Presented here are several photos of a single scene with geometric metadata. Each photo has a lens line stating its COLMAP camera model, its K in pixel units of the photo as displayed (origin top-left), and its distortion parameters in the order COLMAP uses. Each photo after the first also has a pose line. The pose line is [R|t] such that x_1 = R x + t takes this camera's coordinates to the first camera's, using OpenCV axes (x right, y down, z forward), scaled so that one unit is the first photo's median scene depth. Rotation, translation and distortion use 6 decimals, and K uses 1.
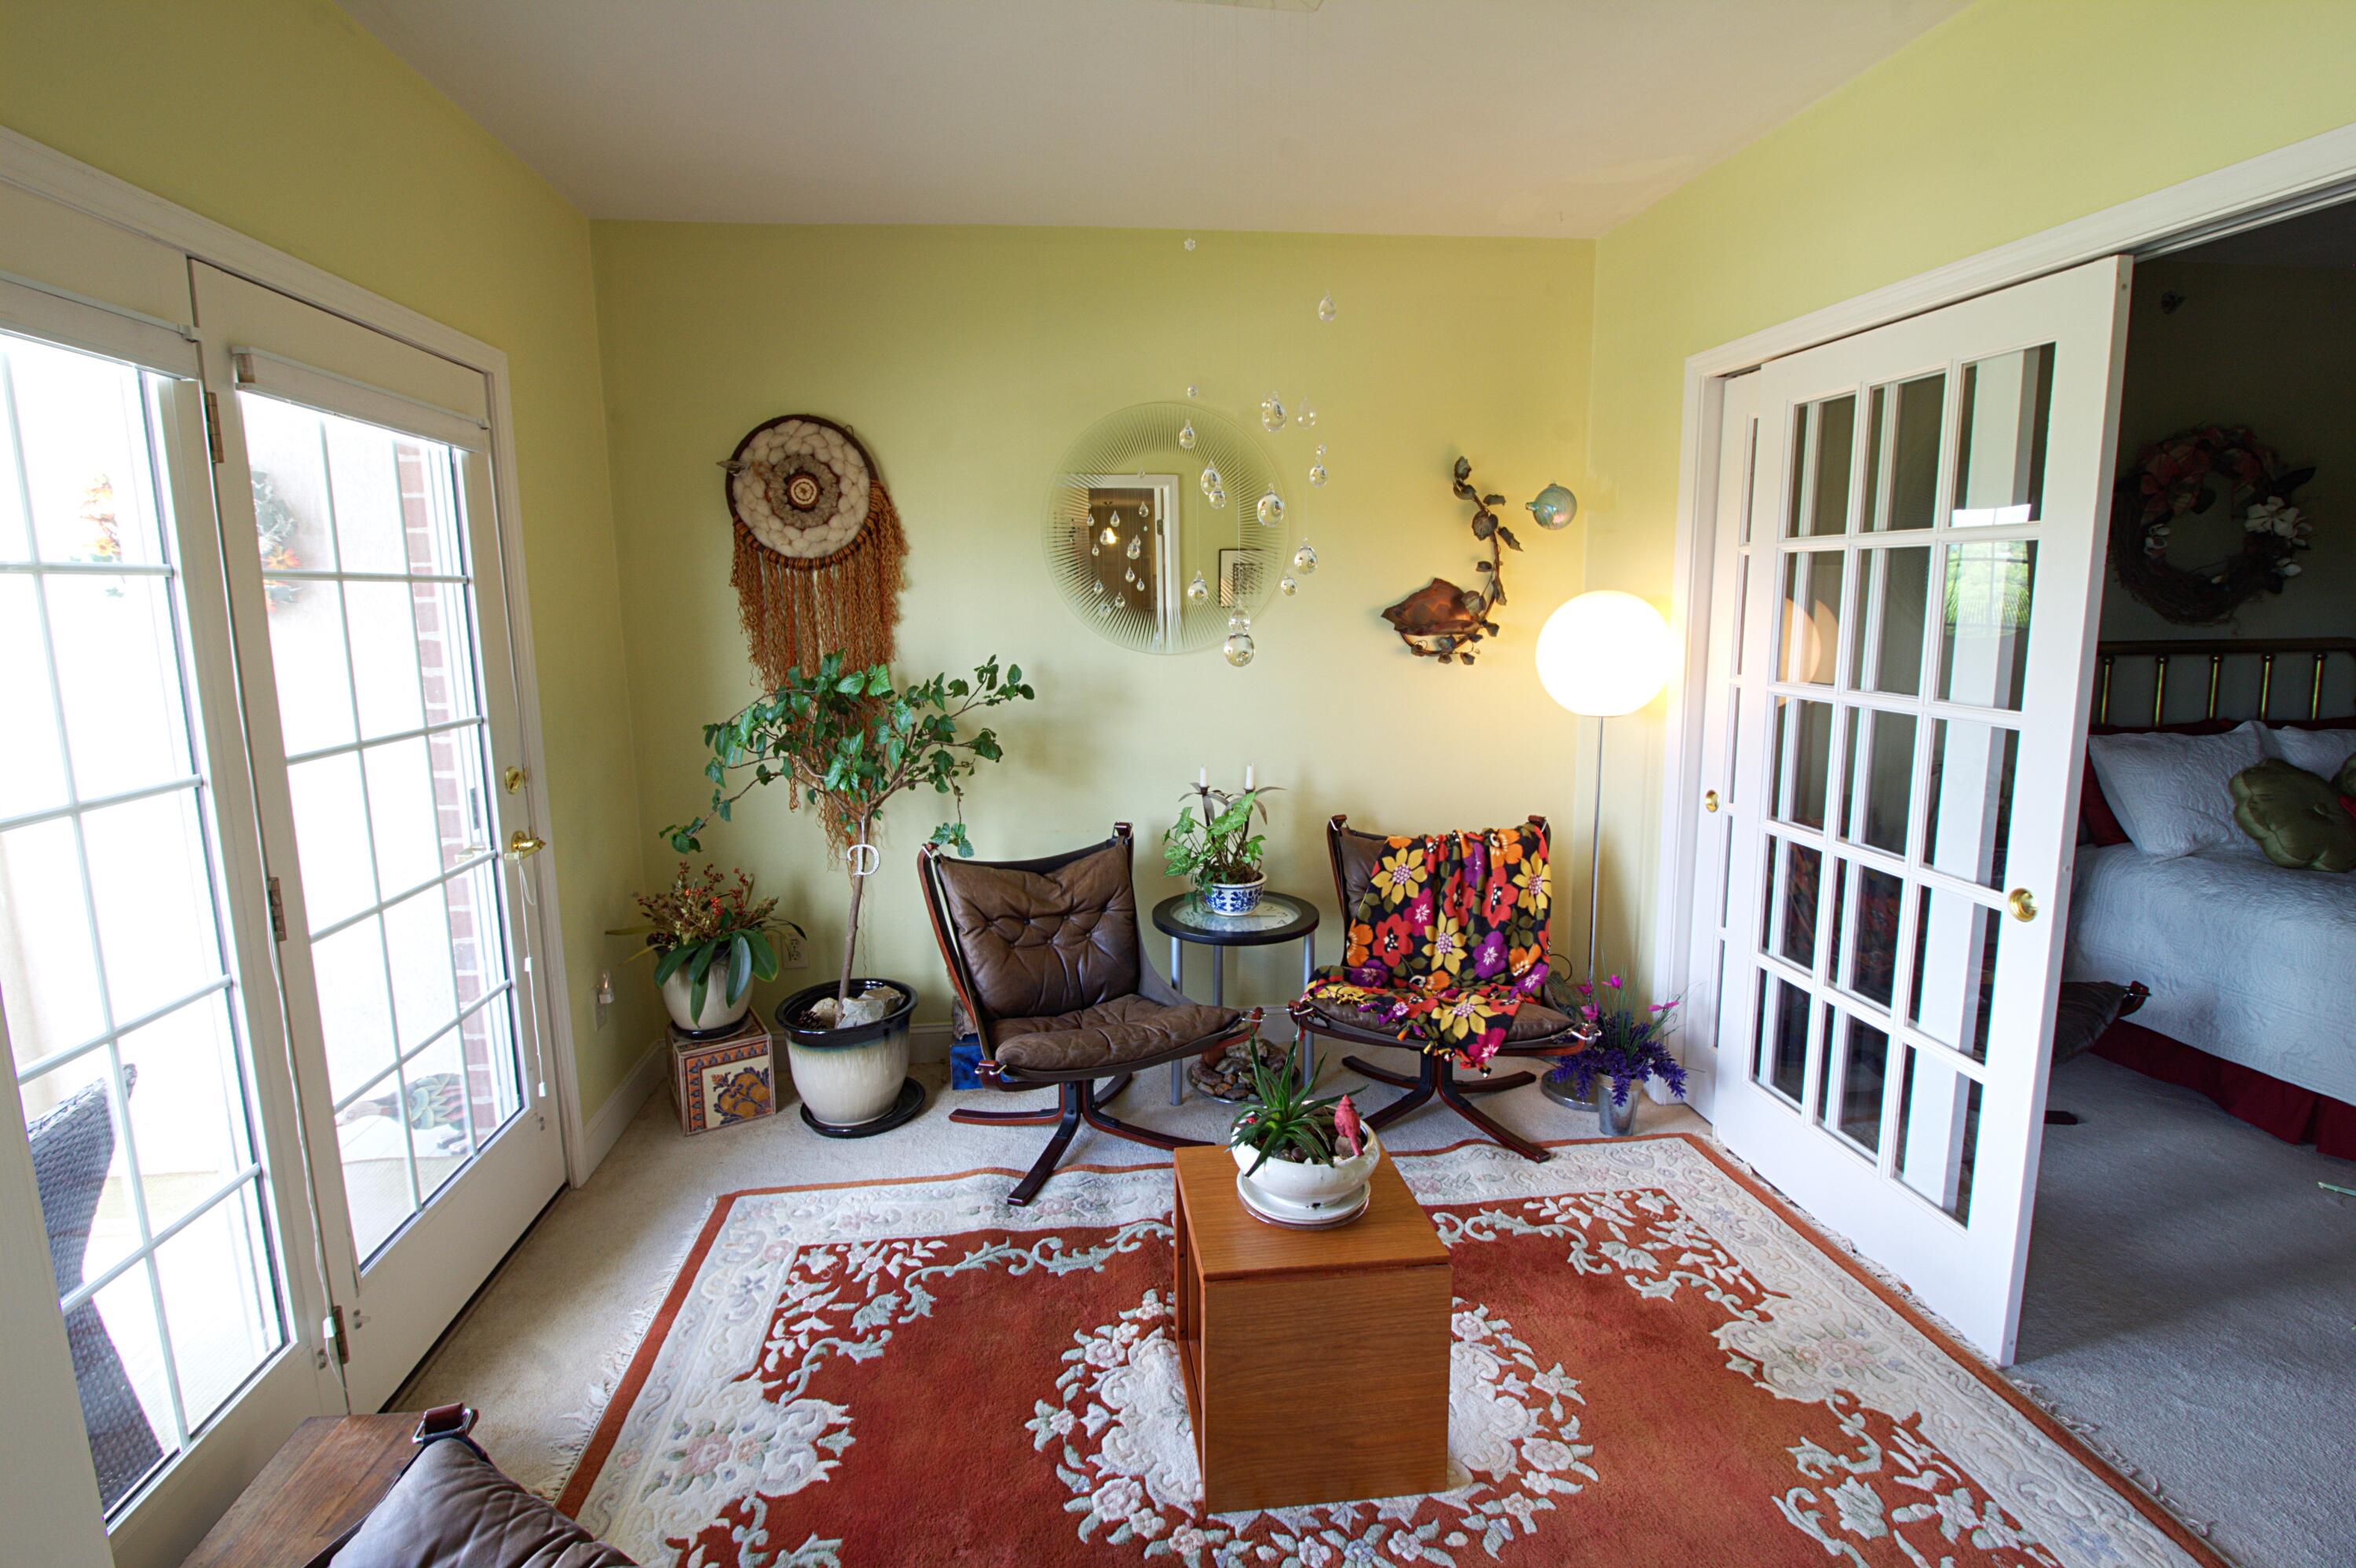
lens RADIAL K [[1118.2, 0, 1174.5], [0, 1118.2, 760.6], [0, 0, 1]] dist [-0.004923, -0.000319]
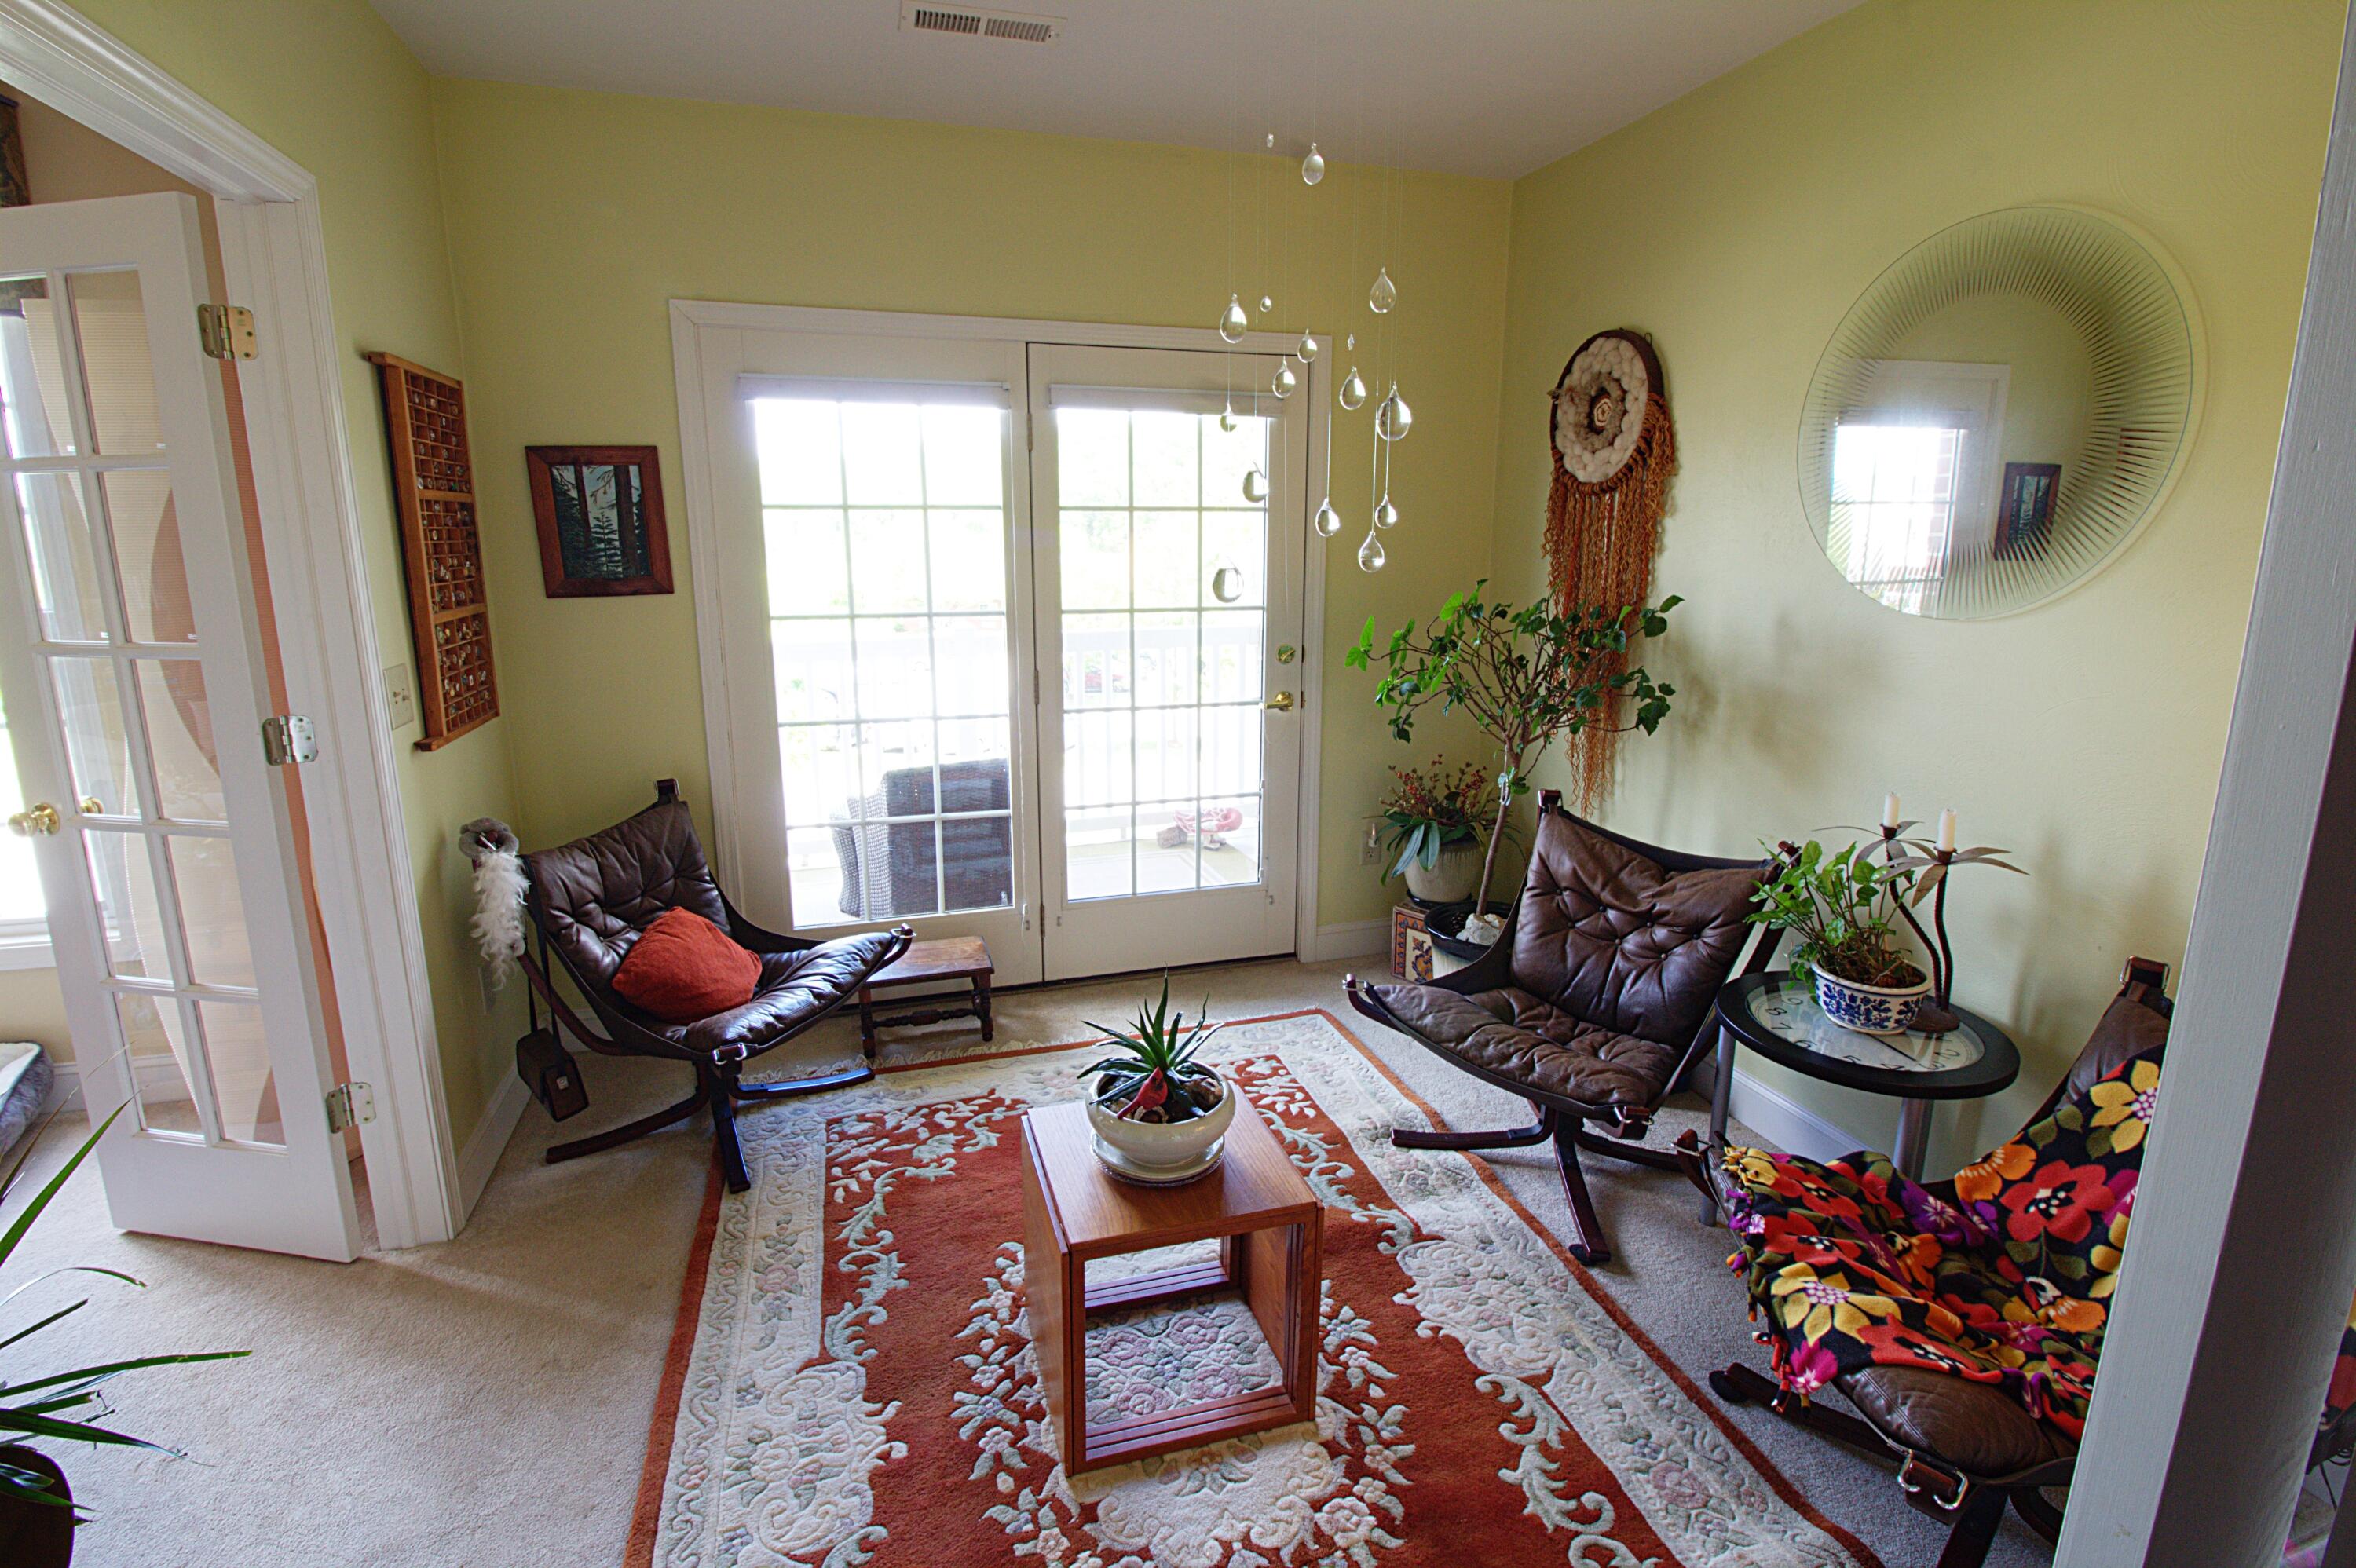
lens RADIAL K [[1118.2, 0, 1166.8], [0, 1118.2, 778.2], [0, 0, 1]] dist [-0.004923, -0.000319]
pose [[0.148067, 0.227335, -0.962494, 0.687934], [-0.147771, 0.967382, 0.205756, -0.088763], [0.977875, 0.111763, 0.176831, 0.561413]]
